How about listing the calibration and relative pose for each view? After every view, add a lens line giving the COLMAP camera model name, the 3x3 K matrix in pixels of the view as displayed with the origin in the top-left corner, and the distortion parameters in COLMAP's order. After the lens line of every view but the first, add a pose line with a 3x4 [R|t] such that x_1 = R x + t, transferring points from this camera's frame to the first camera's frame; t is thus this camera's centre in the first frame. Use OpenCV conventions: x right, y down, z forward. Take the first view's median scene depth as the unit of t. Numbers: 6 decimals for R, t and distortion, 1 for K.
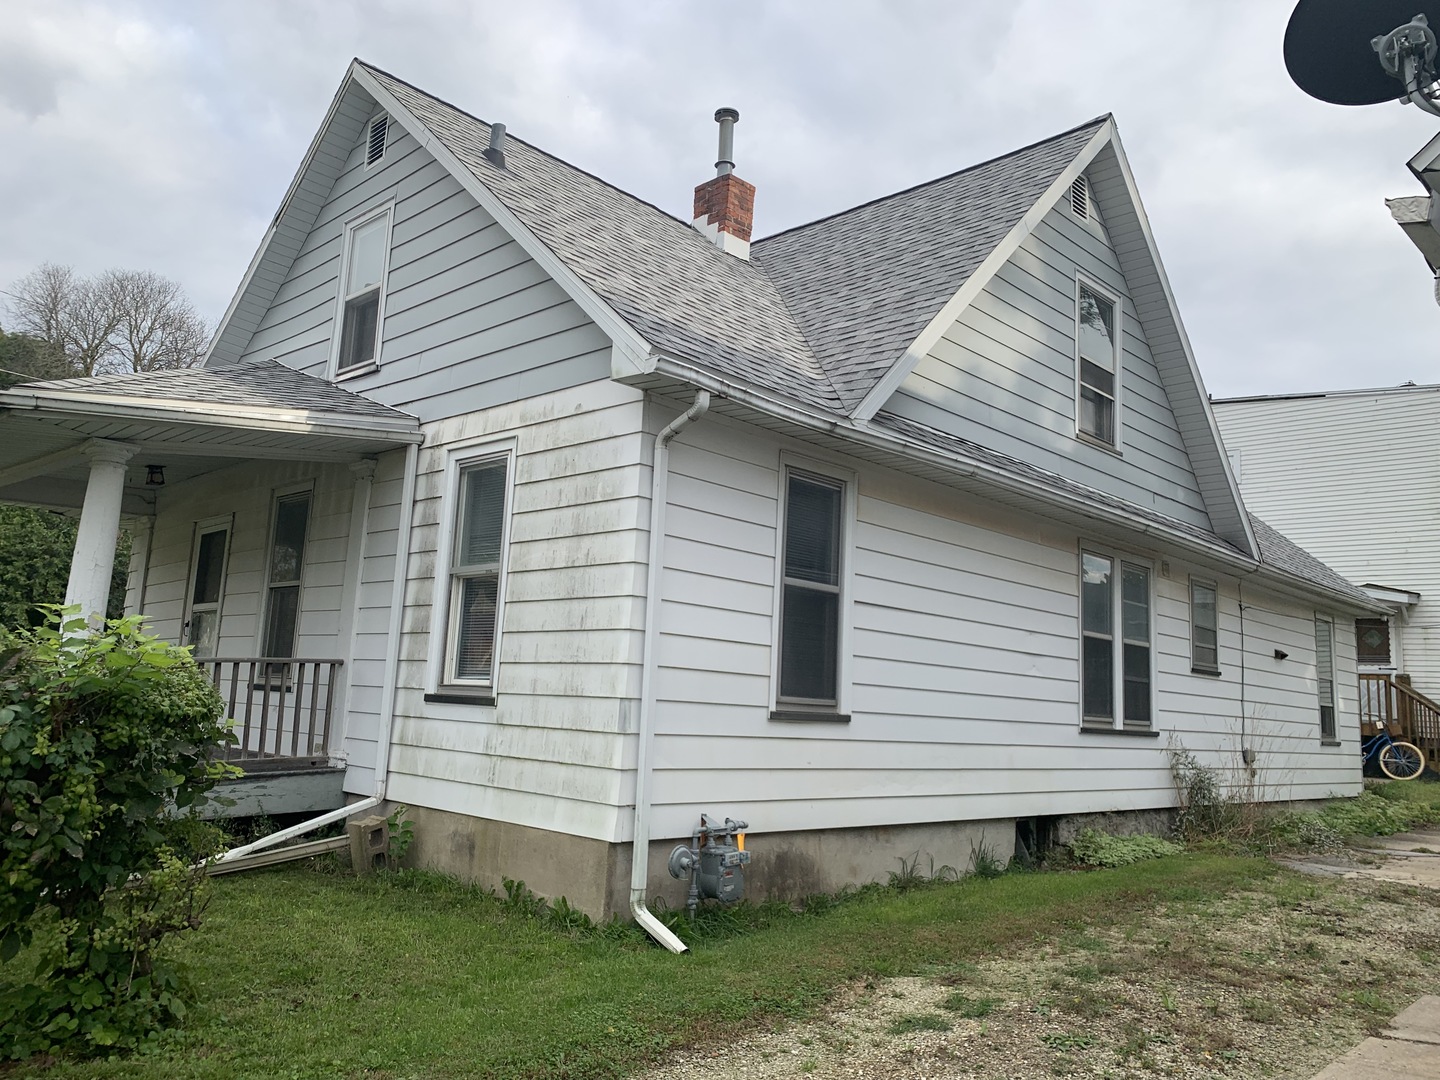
lens RADIAL K [[1106.7, 0, 714.0], [0, 1106.7, 527.1], [0, 0, 1]] dist [0.074719, -0.102618]
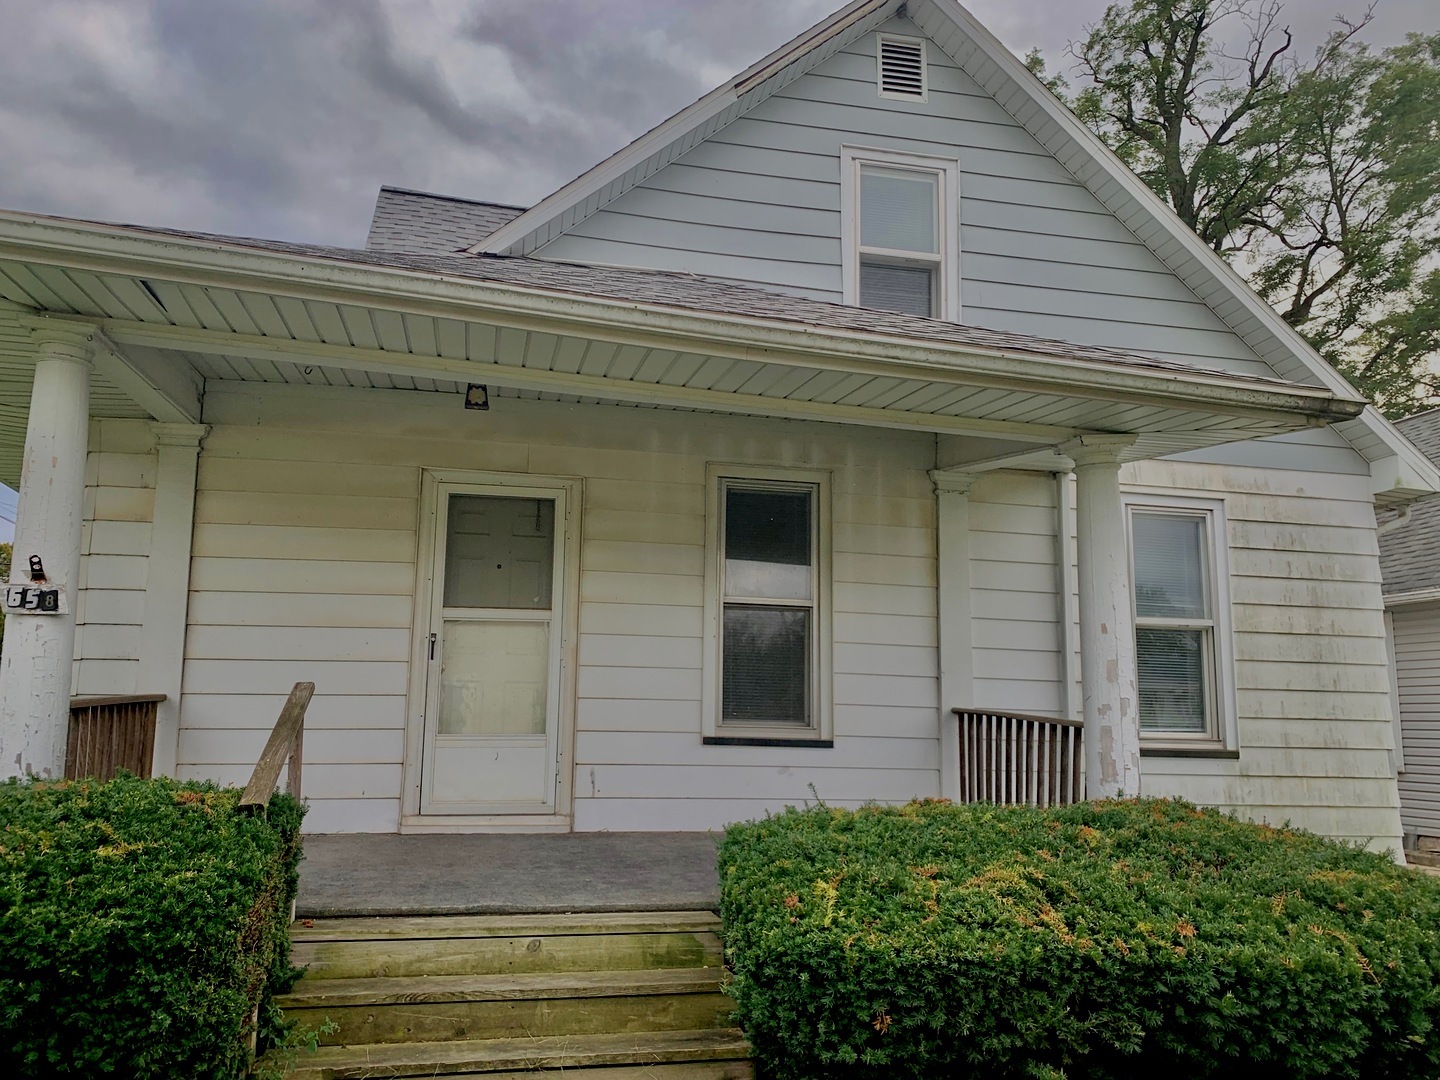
lens RADIAL K [[1095.7, 0, 724.8], [0, 1095.7, 557.4], [0, 0, 1]] dist [0.134523, -0.265858]
pose [[0.562453, 0.095336, 0.821314, -1.355612], [-0.127168, 0.991486, -0.028002, 0.063919], [-0.816991, -0.088695, 0.569788, 0.818246]]
